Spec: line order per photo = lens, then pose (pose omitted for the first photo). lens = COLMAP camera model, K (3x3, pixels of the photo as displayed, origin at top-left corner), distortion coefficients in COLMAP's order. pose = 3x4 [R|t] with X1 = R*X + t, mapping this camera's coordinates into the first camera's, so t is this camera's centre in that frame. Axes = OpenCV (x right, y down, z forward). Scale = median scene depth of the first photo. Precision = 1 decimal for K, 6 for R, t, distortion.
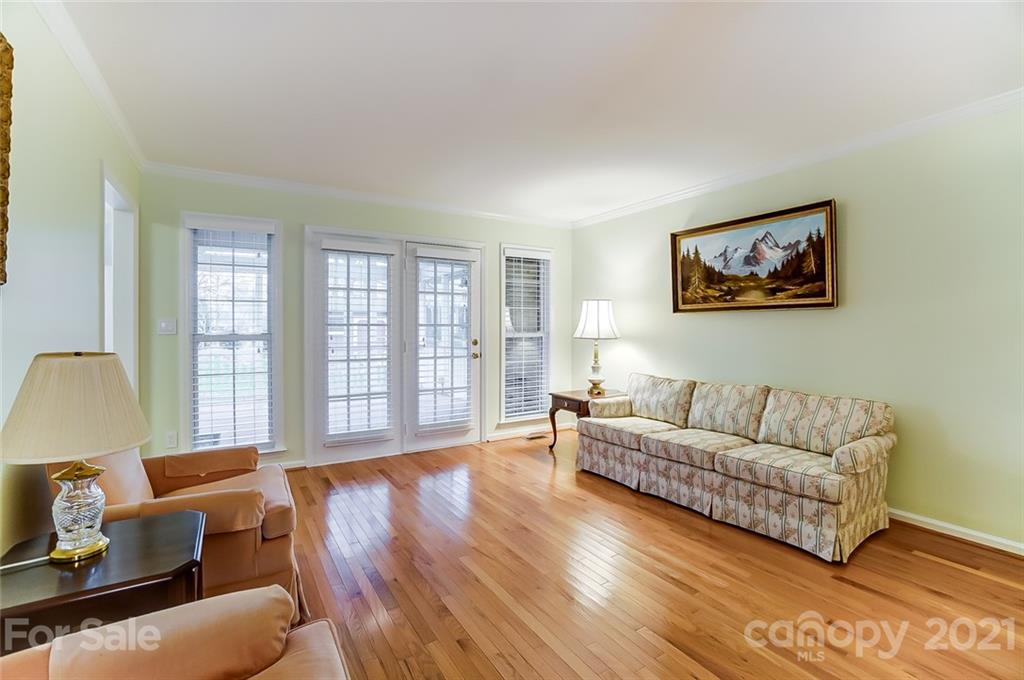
lens RADIAL K [[458.0, 0, 513.1], [0, 458.0, 329.4], [0, 0, 1]] dist [-0.052861, 0.015596]
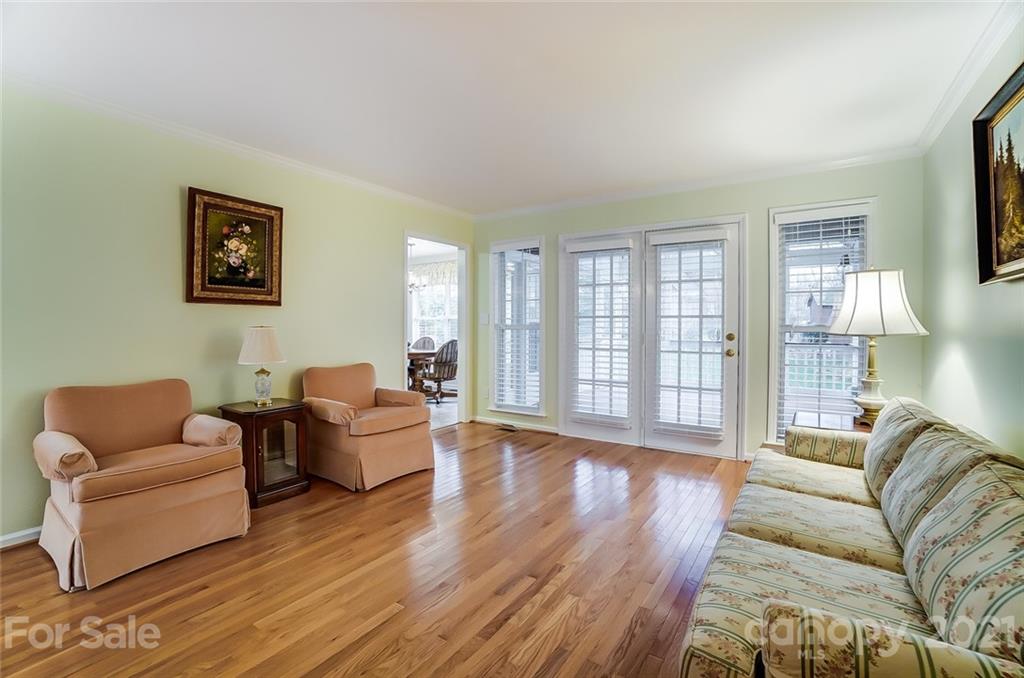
lens RADIAL K [[458.0, 0, 508.6], [0, 458.0, 330.6], [0, 0, 1]] dist [-0.052861, 0.015596]
pose [[0.413209, 0.015969, -0.910496, 0.551033], [-0.001684, 0.999858, 0.016772, 0.004217], [0.910635, -0.005397, 0.413177, 0.332433]]
